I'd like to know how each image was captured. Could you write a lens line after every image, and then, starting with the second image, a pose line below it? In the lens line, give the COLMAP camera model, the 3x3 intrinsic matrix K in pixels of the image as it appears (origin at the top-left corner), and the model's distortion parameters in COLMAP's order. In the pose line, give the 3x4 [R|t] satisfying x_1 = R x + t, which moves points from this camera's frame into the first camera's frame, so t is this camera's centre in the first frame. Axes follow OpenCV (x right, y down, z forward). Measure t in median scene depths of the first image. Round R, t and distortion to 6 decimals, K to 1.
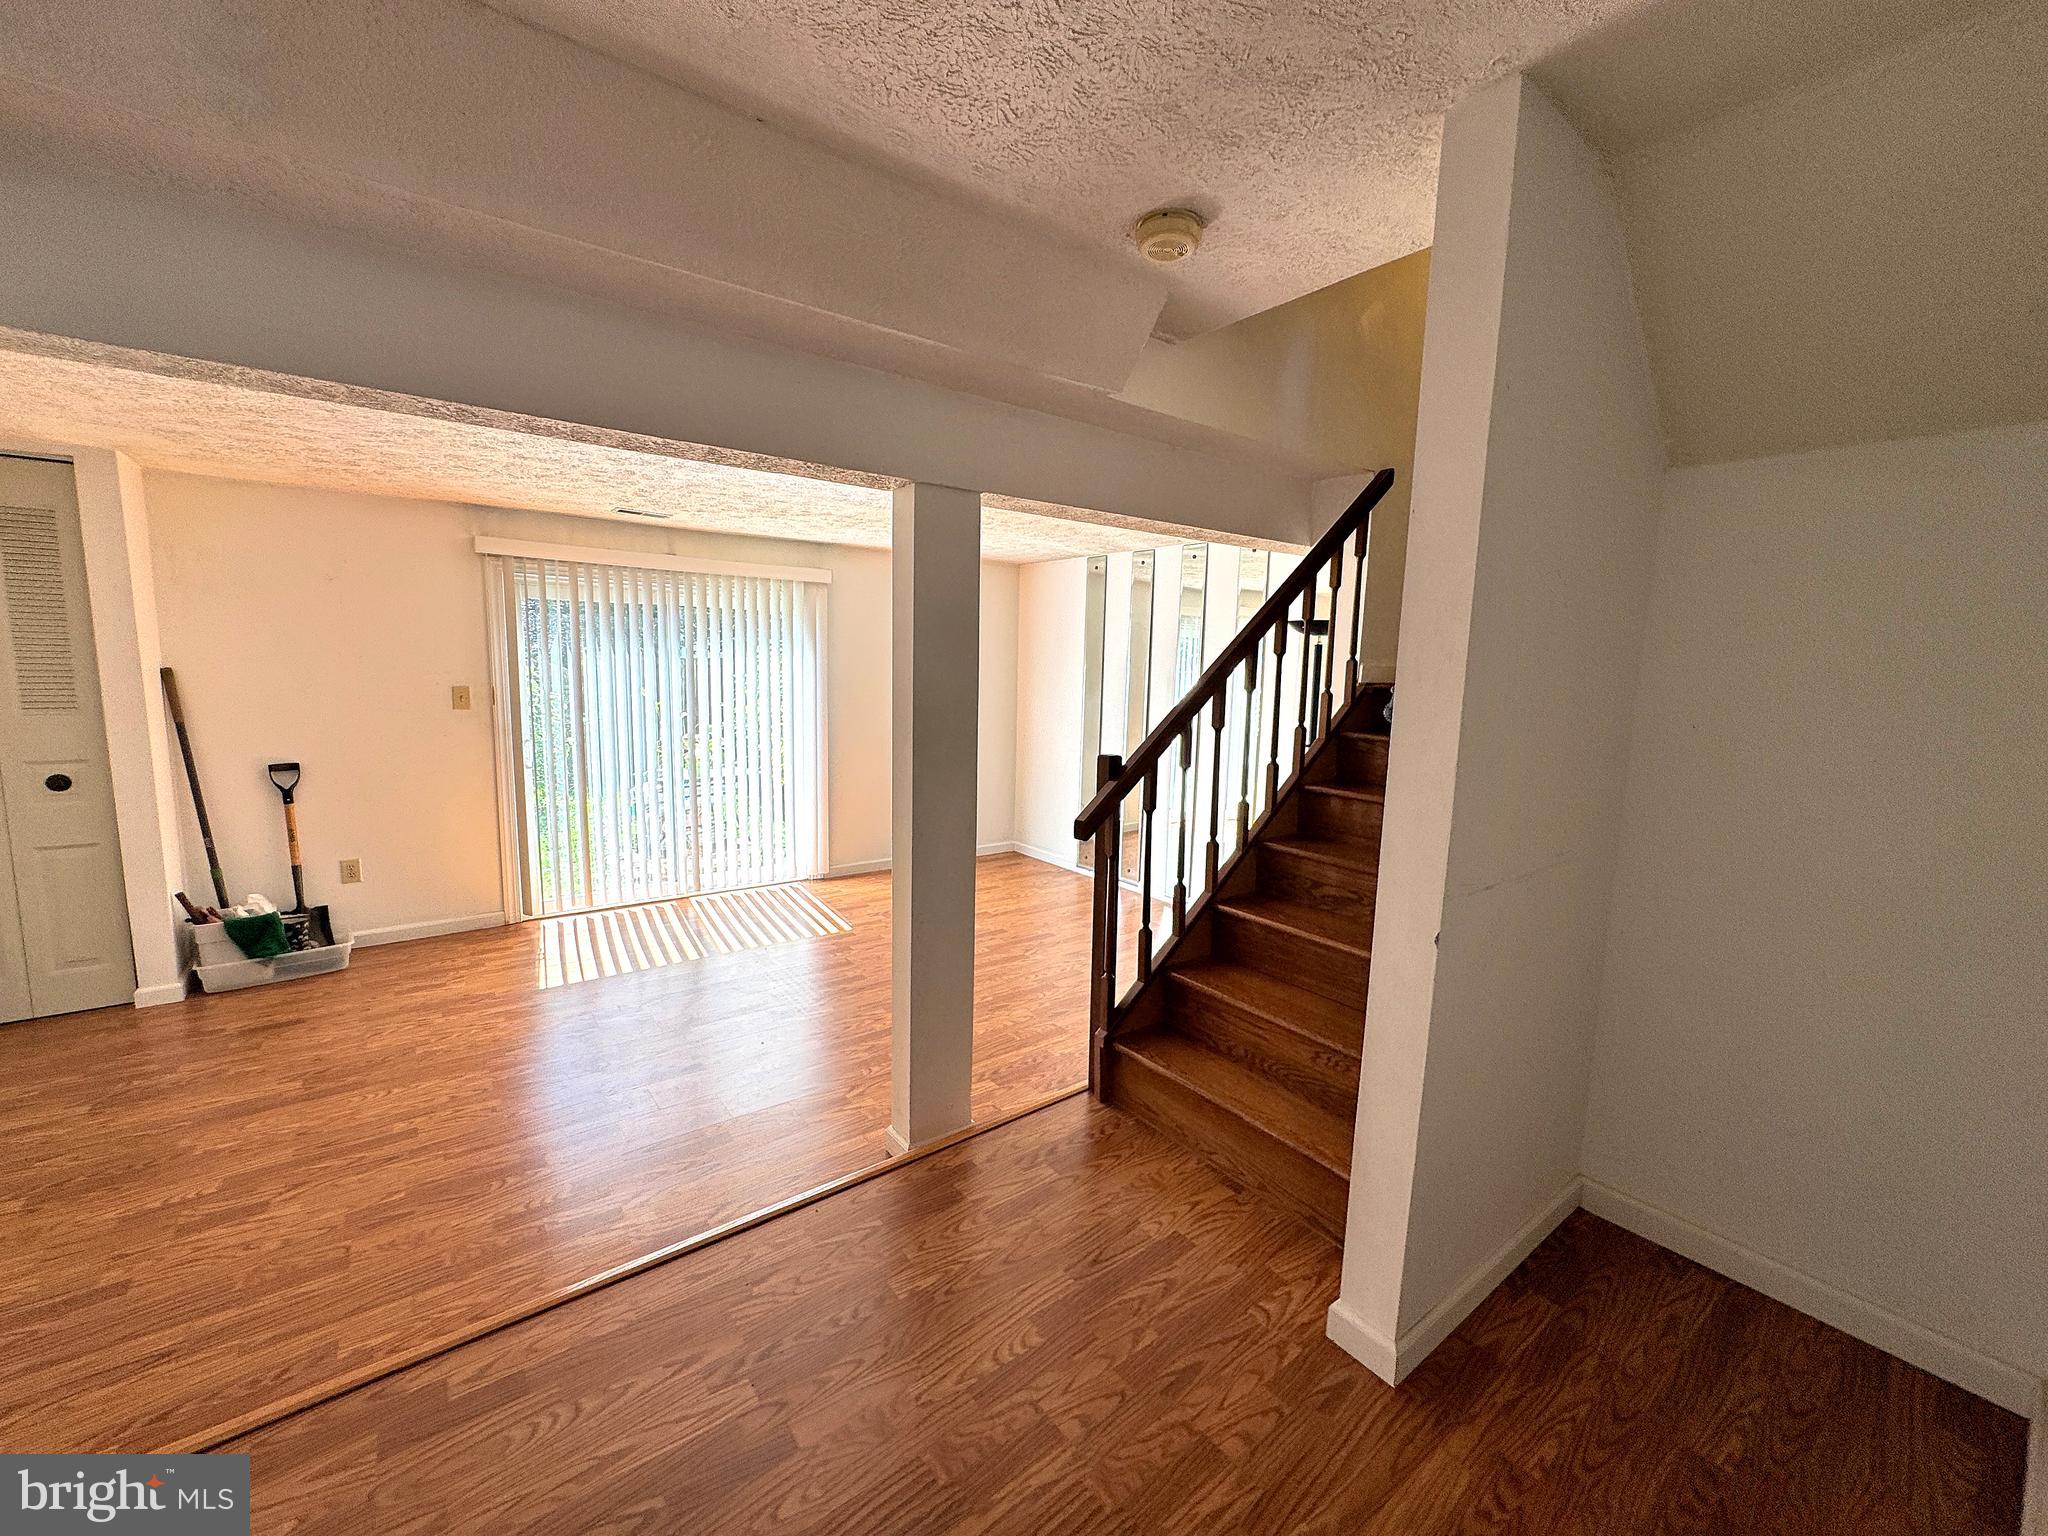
lens RADIAL K [[821.6, 0, 1022.9], [0, 821.6, 768.2], [0, 0, 1]] dist [-0.002562, 0.000288]
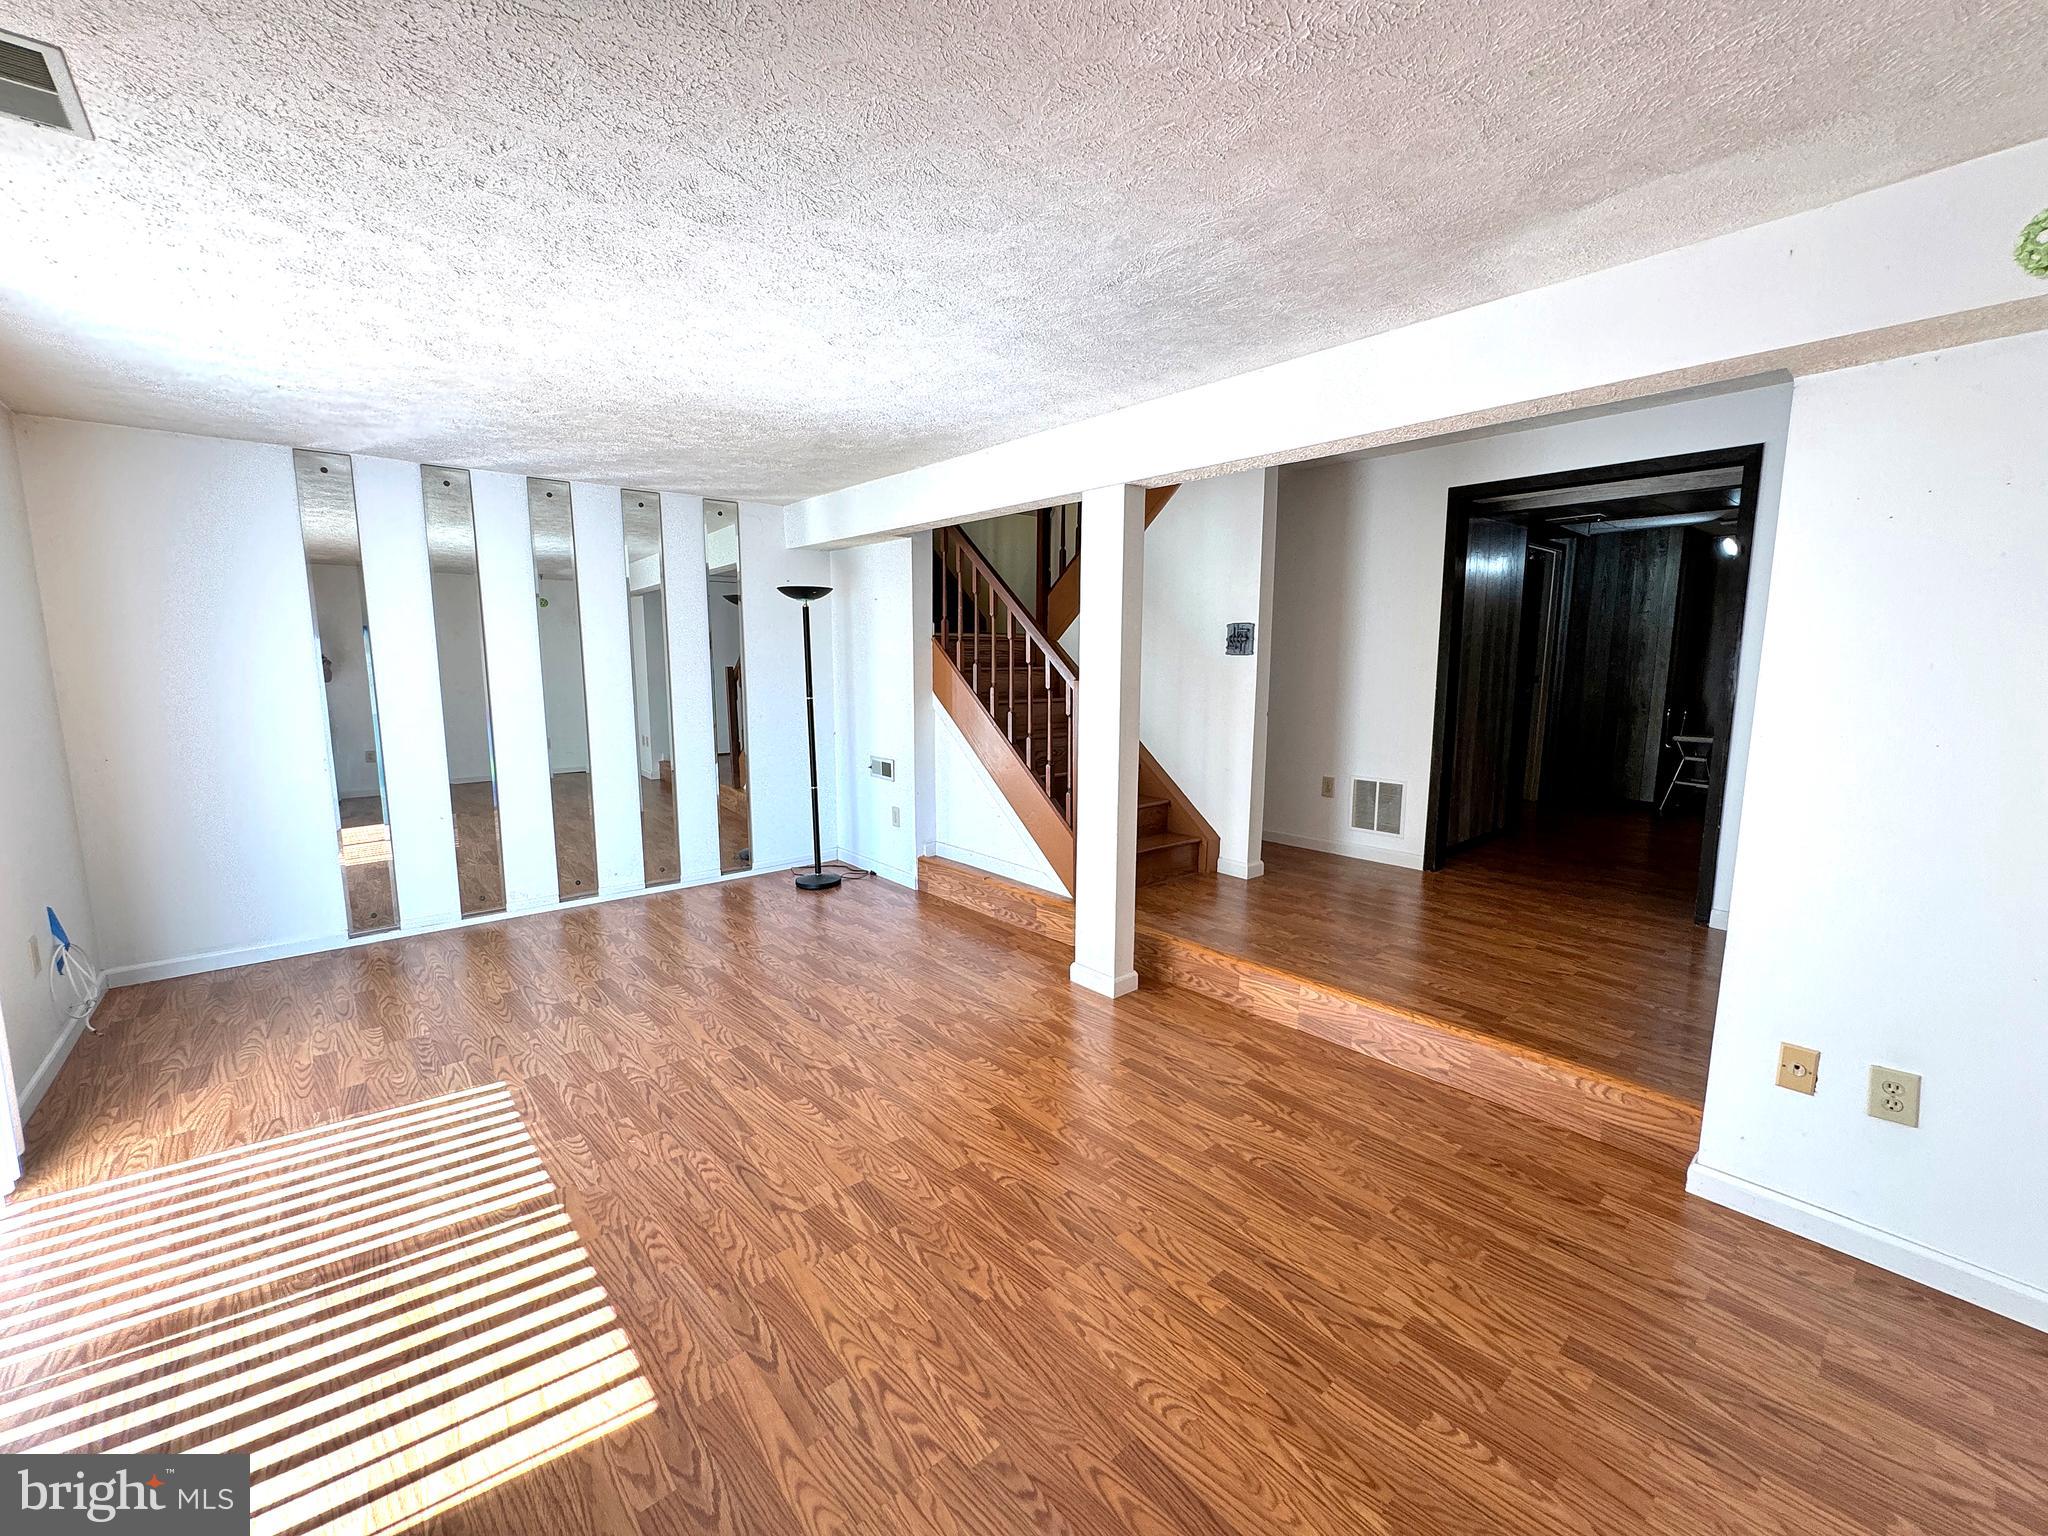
lens RADIAL K [[817.6, 0, 1024.0], [0, 817.6, 768.0], [0, 0, 1]] dist [-0.003244, -0.000227]
pose [[-0.066772, -0.161095, 0.984677, -0.881753], [0.127037, 0.977476, 0.168532, -0.077626], [-0.989648, 0.136344, -0.044803, 0.745534]]
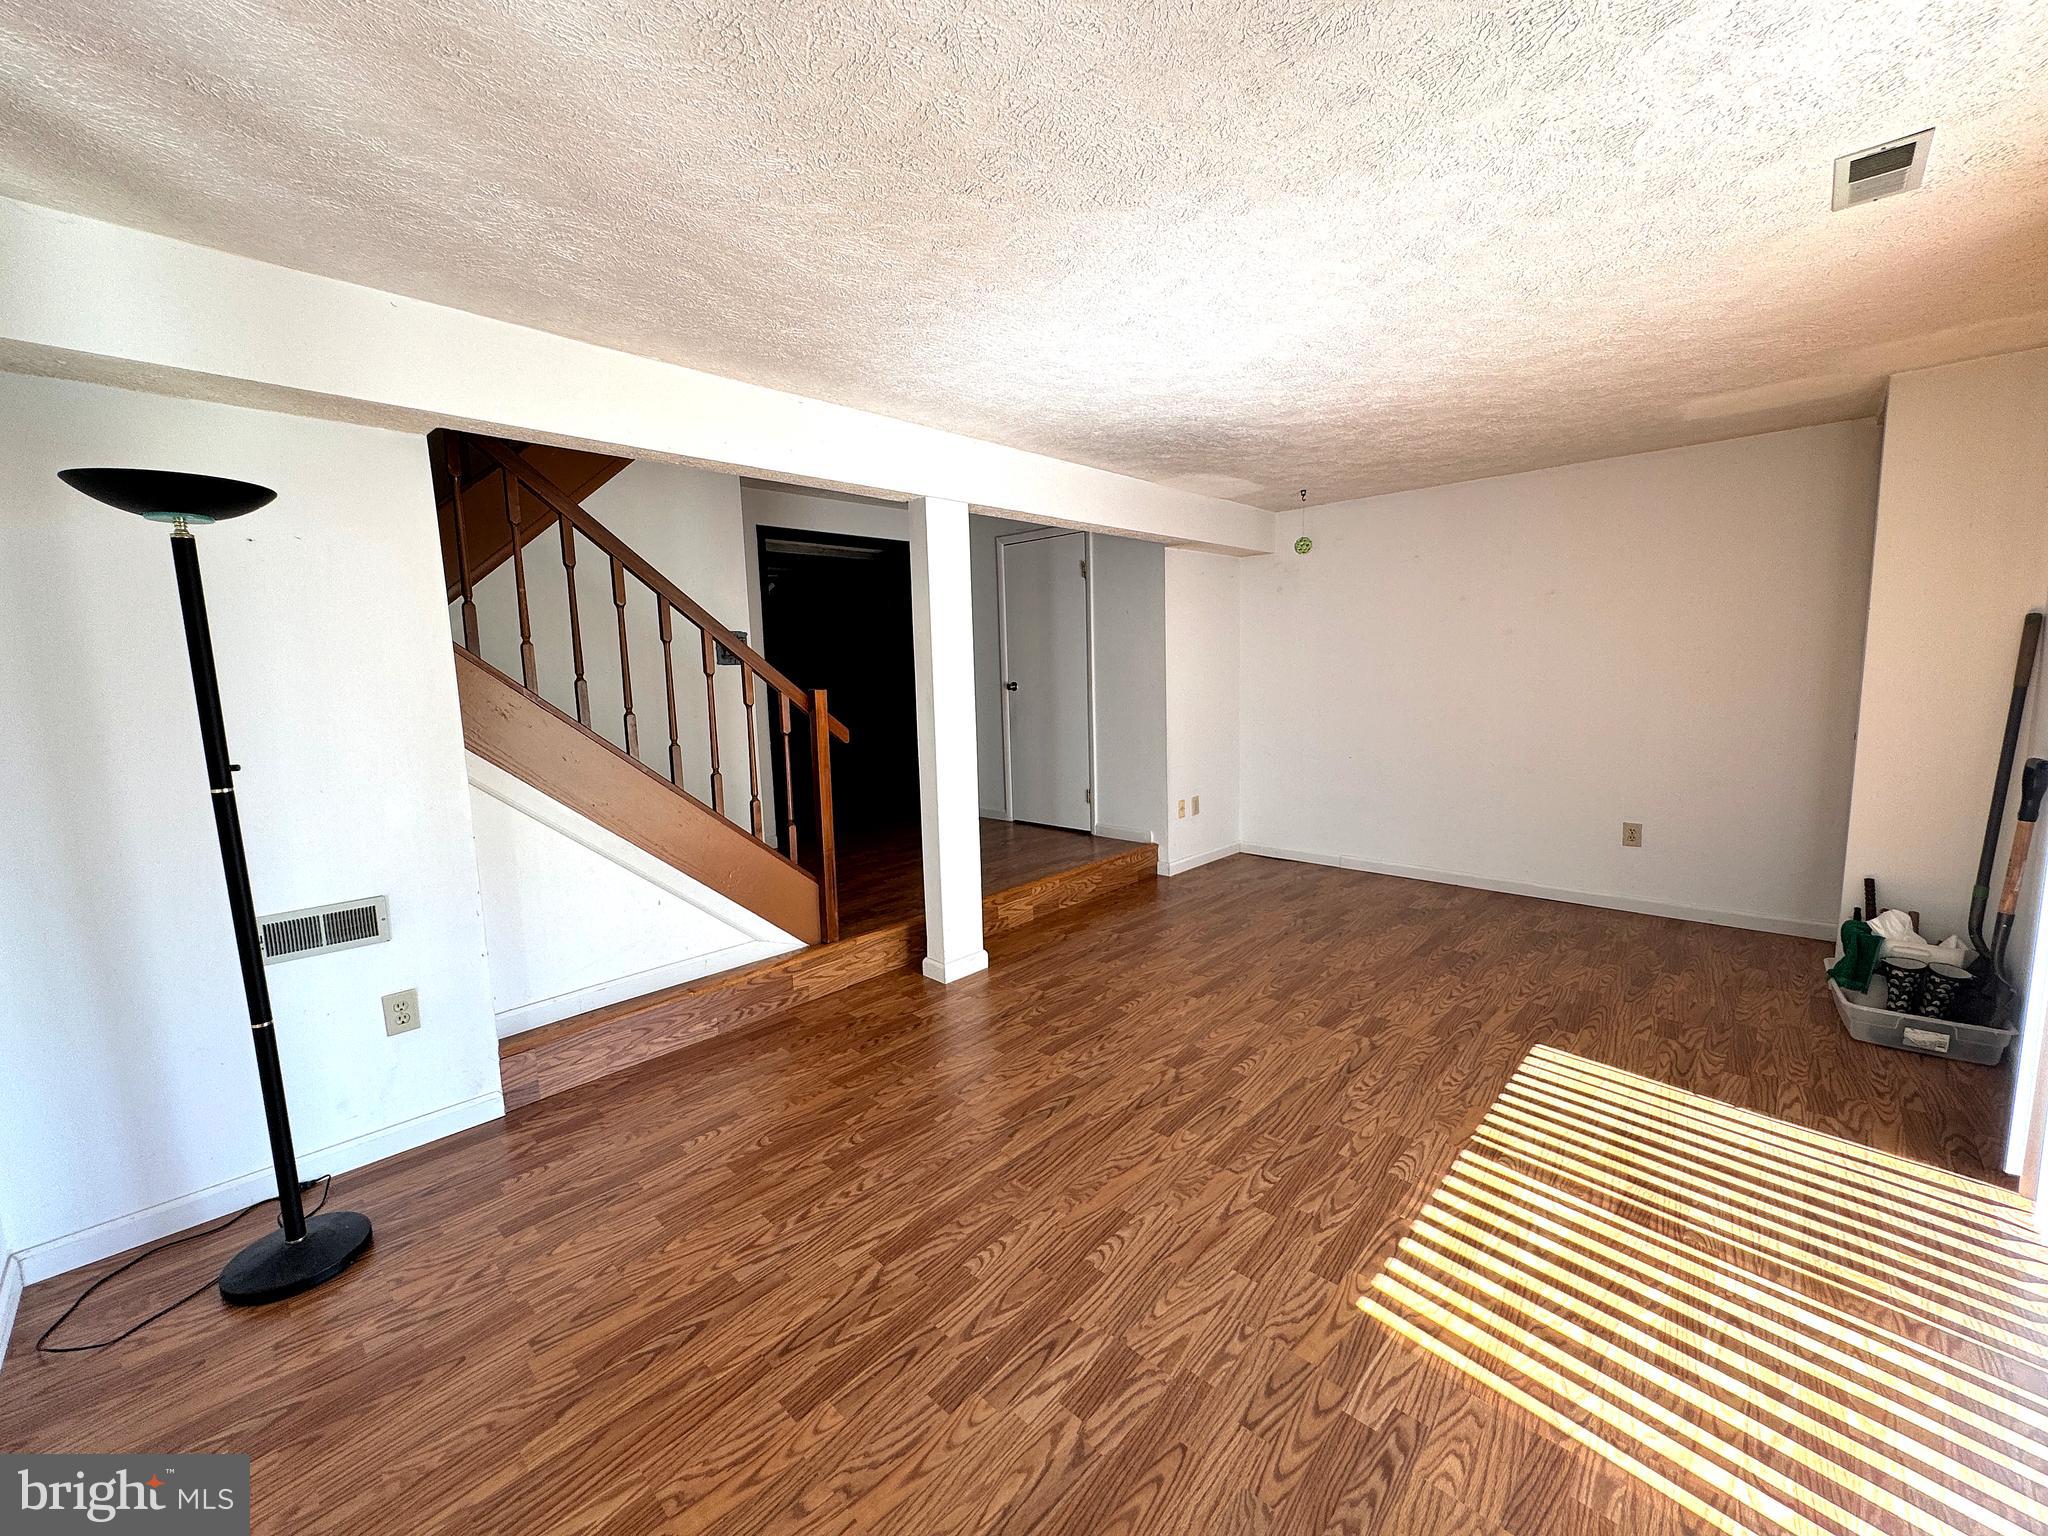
lens RADIAL K [[817.6, 0, 1024.0], [0, 817.6, 768.0], [0, 0, 1]] dist [-0.003244, -0.000227]
pose [[-0.987945, 0.022780, -0.153121, -0.014962], [-0.016516, 0.967959, 0.250564, -0.143941], [0.153923, 0.250072, -0.955914, 1.475864]]
